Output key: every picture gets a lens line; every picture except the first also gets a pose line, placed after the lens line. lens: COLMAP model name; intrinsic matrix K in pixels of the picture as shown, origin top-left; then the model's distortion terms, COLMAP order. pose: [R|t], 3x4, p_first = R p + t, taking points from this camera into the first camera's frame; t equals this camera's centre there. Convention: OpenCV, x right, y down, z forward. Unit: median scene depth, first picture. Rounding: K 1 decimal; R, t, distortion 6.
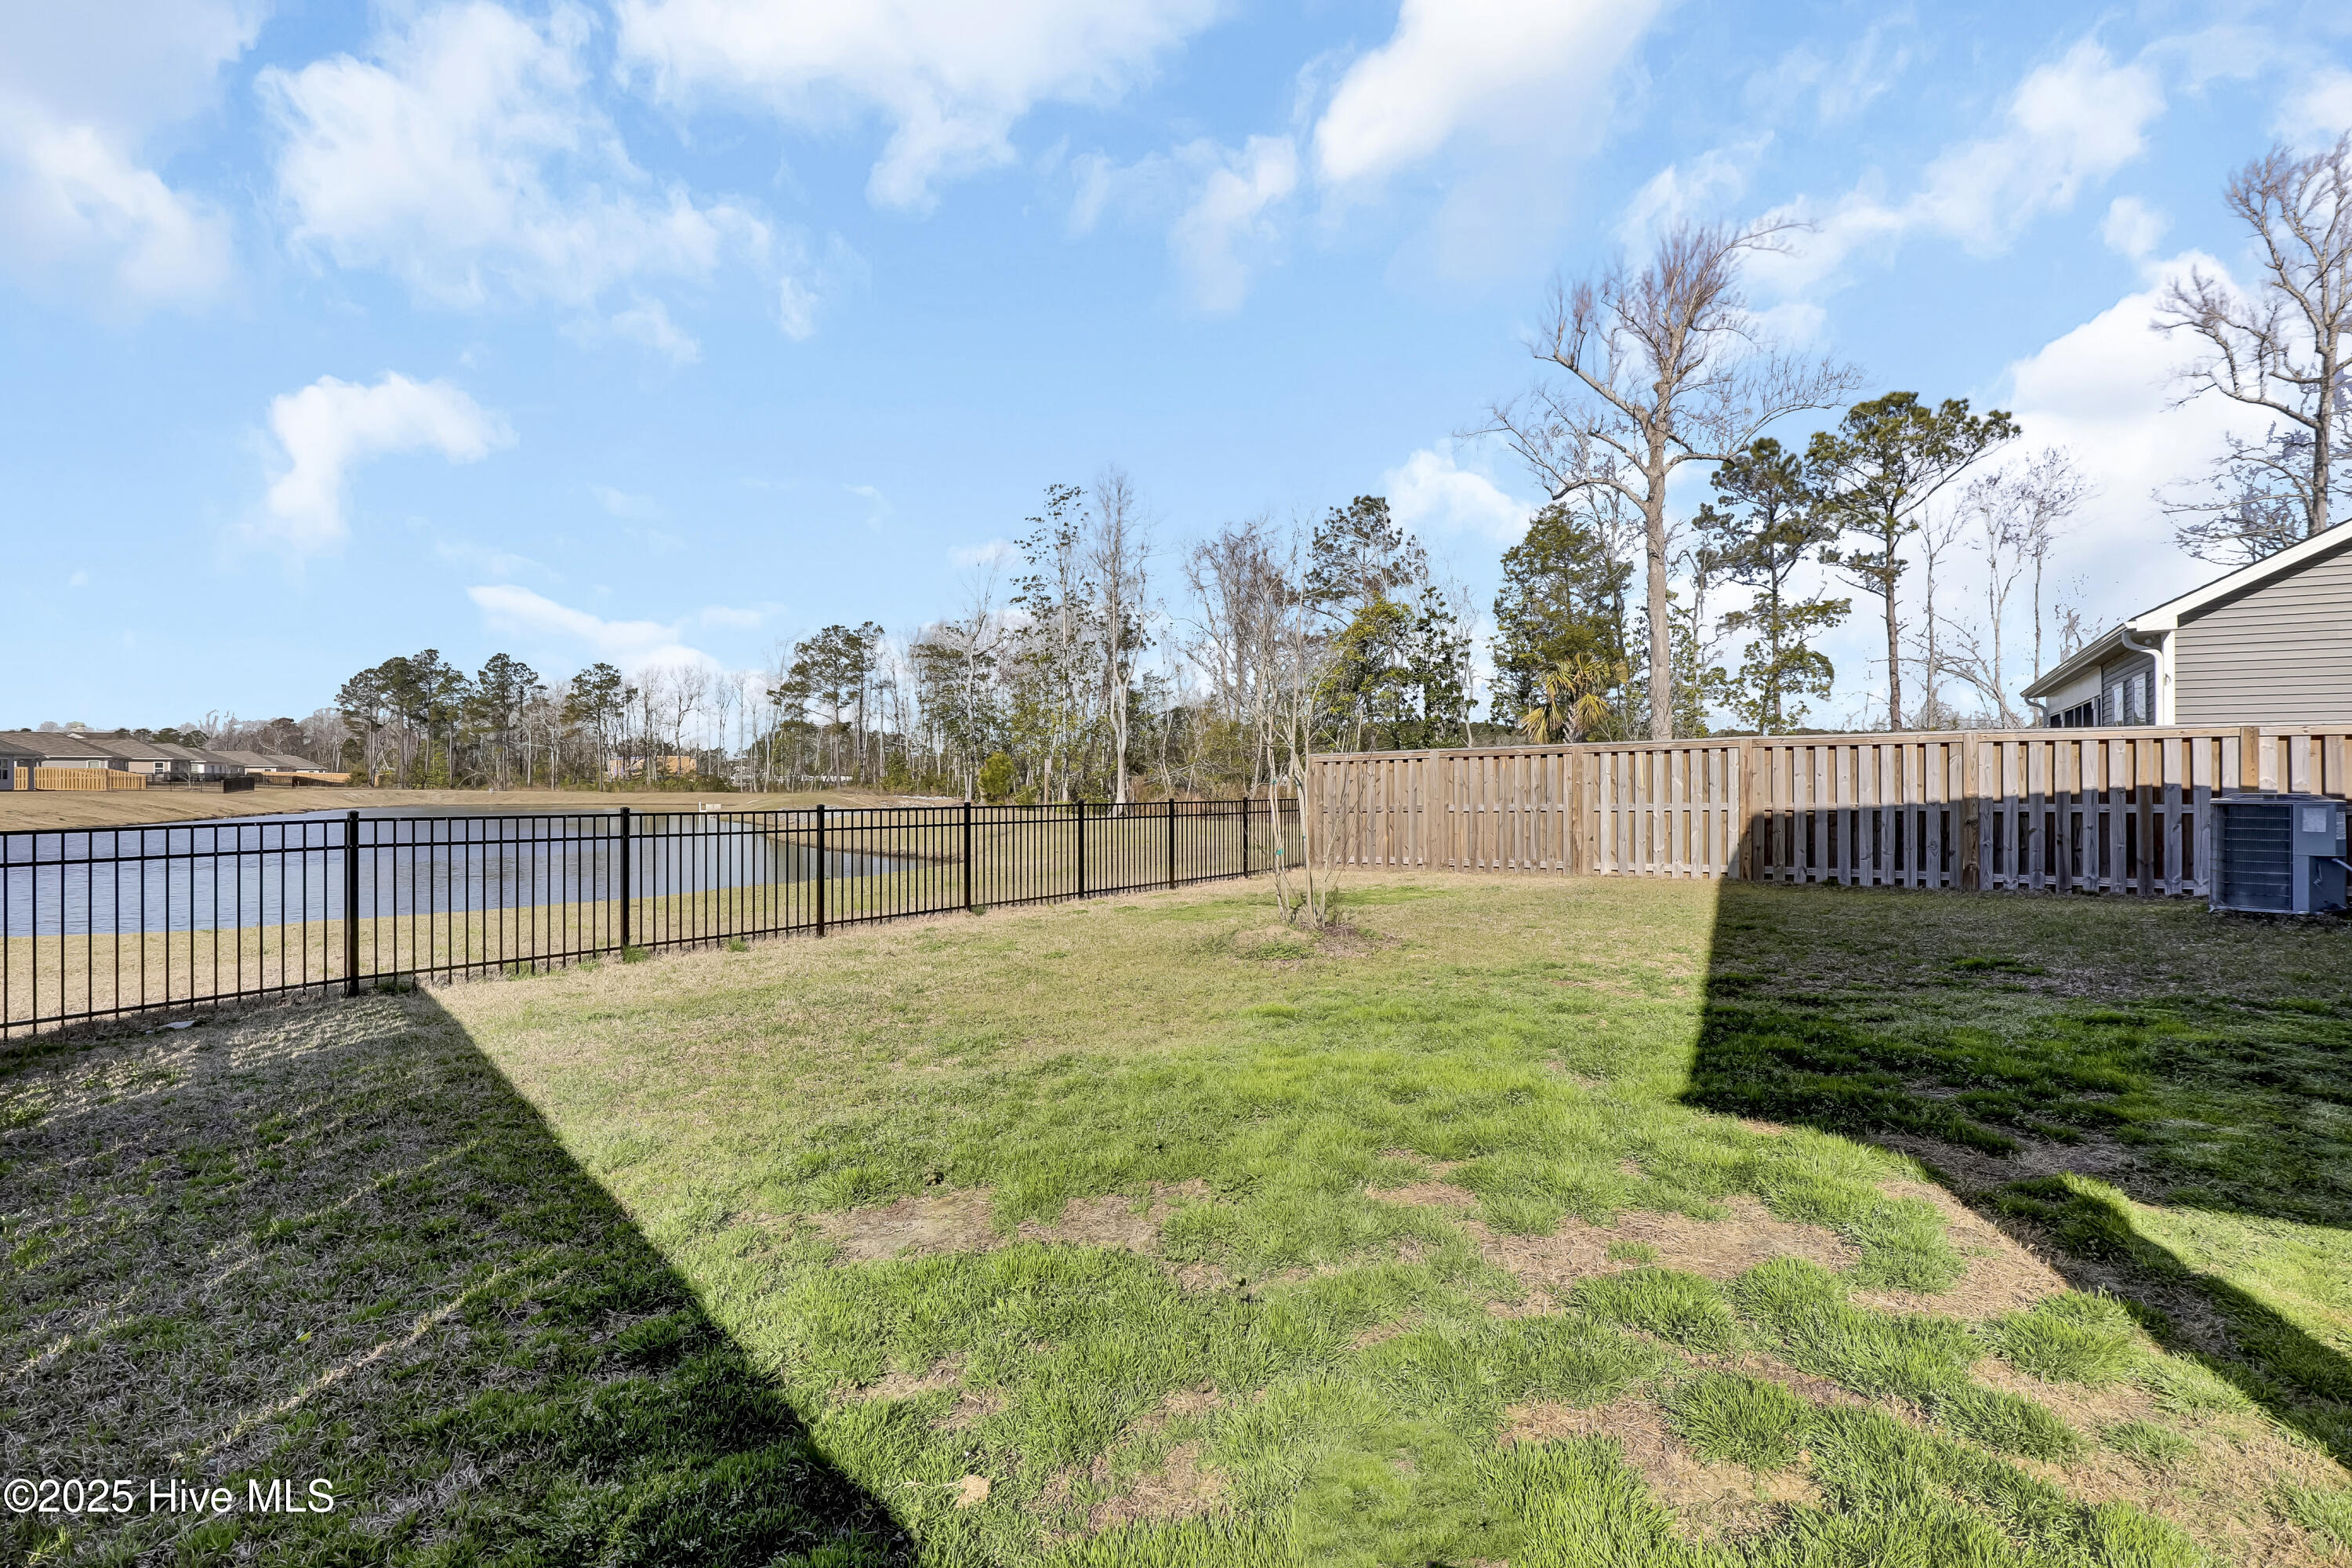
lens RADIAL K [[1096.7, 0, 1152.5], [0, 1096.7, 784.8], [0, 0, 1]] dist [-0.008950, 0.000178]
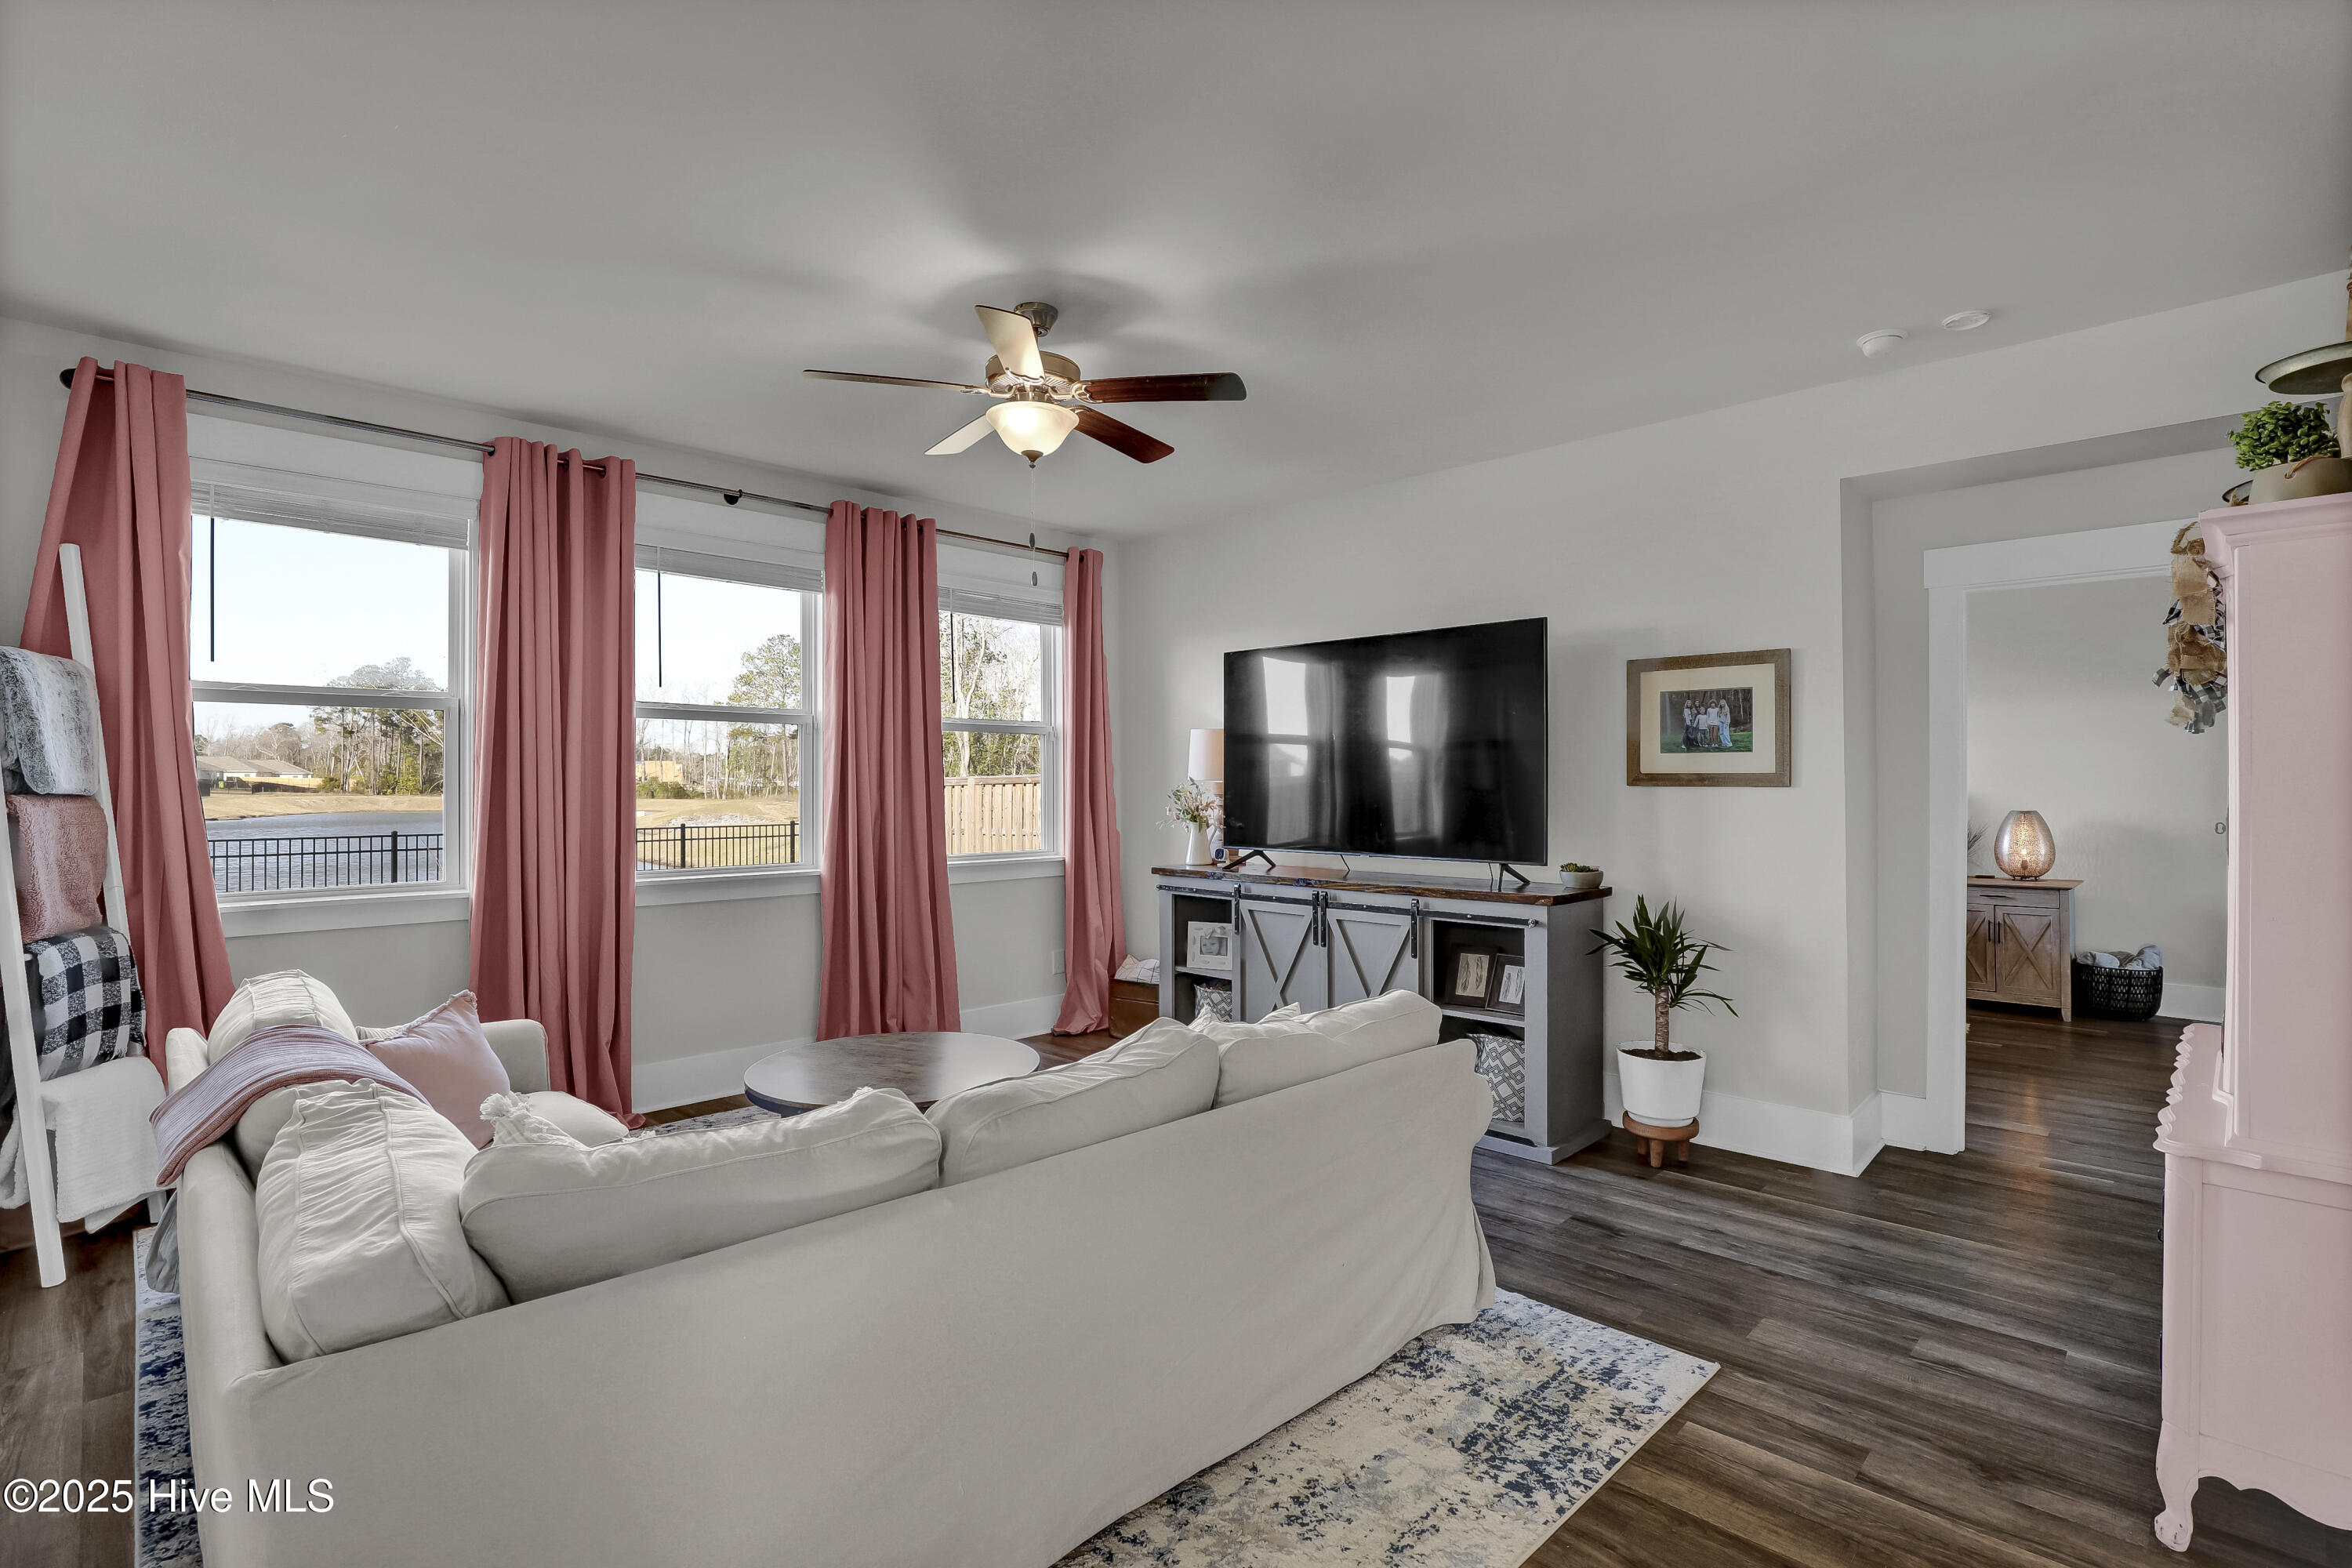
lens RADIAL K [[1107.3, 0, 1211.0], [0, 1107.3, 783.4], [0, 0, 1]] dist [-0.022765, 0.000997]
pose [[0.999999, 0.001298, -0.000596, 0.117740], [-0.001299, 0.999995, -0.002959, -0.005186], [0.000592, 0.002960, 0.999995, -0.024872]]
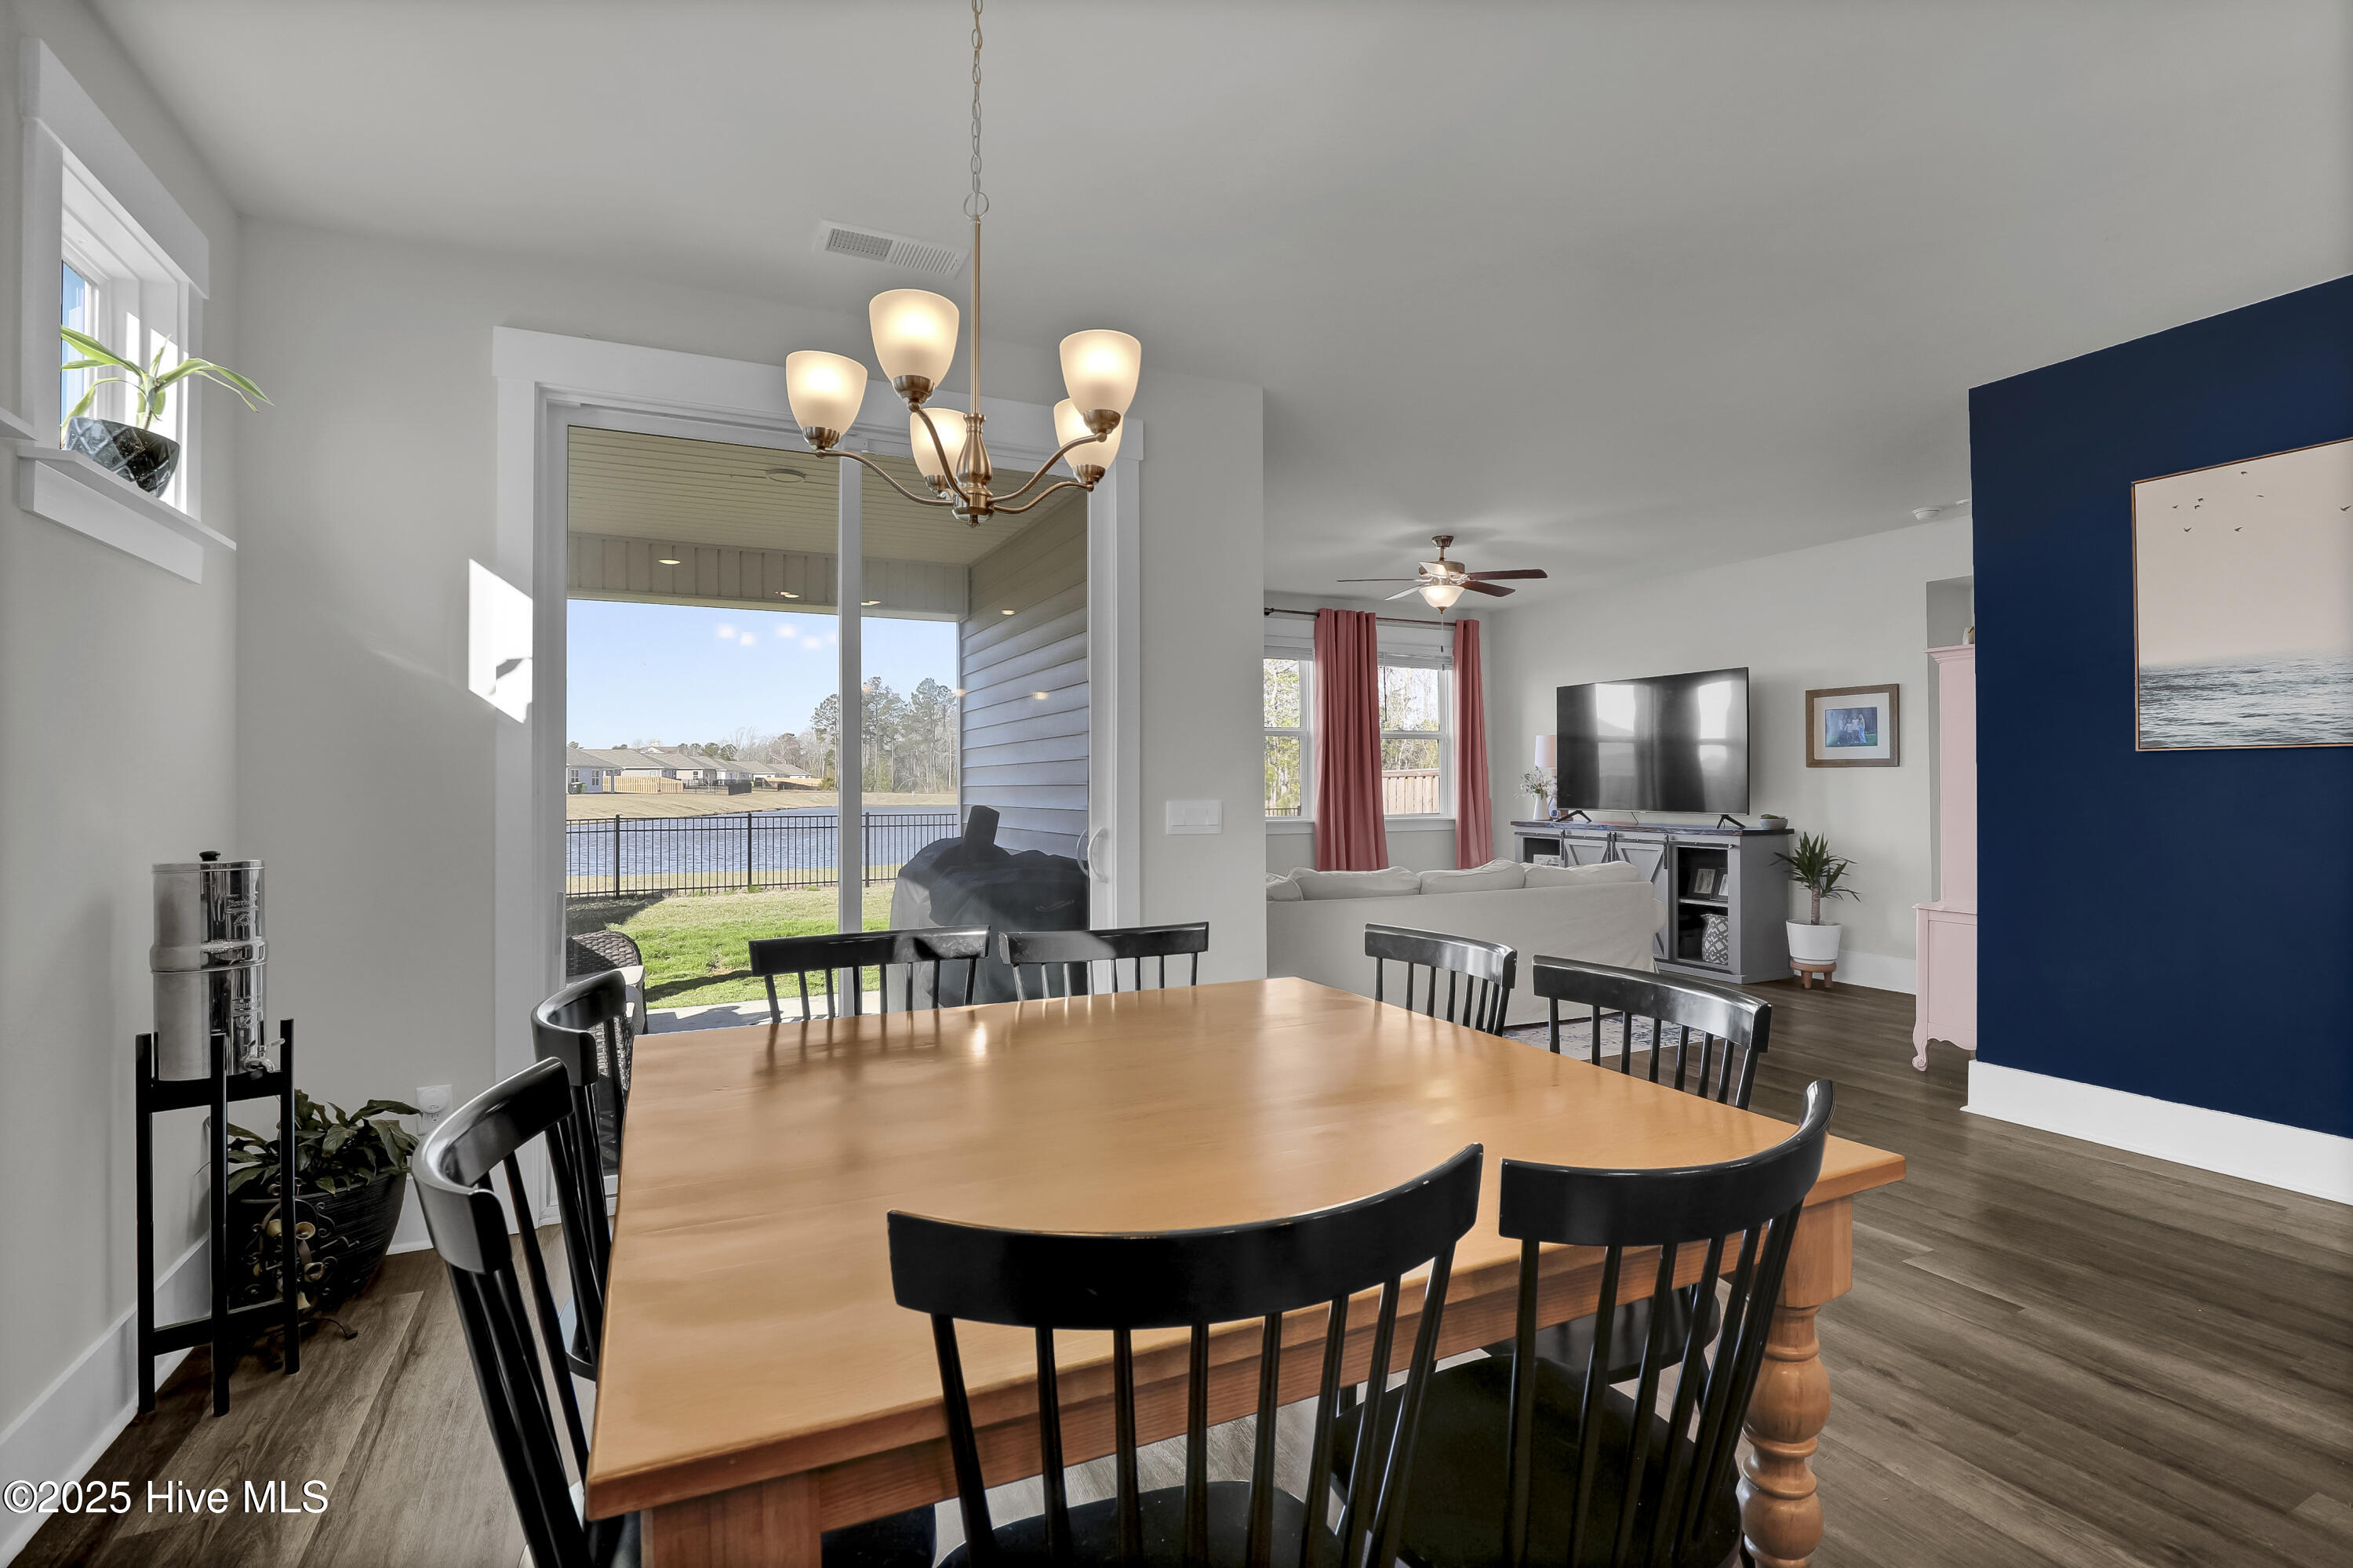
lens RADIAL K [[1140.2, 0, 1176.5], [0, 1140.2, 784.0], [0, 0, 1]] dist [-0.028399, 0.000167]
pose [[0.934628, -0.001866, -0.355621, 0.123779], [0.001732, 0.999998, -0.000694, -0.003791], [0.355622, 0.000032, 0.934630, -0.079170]]
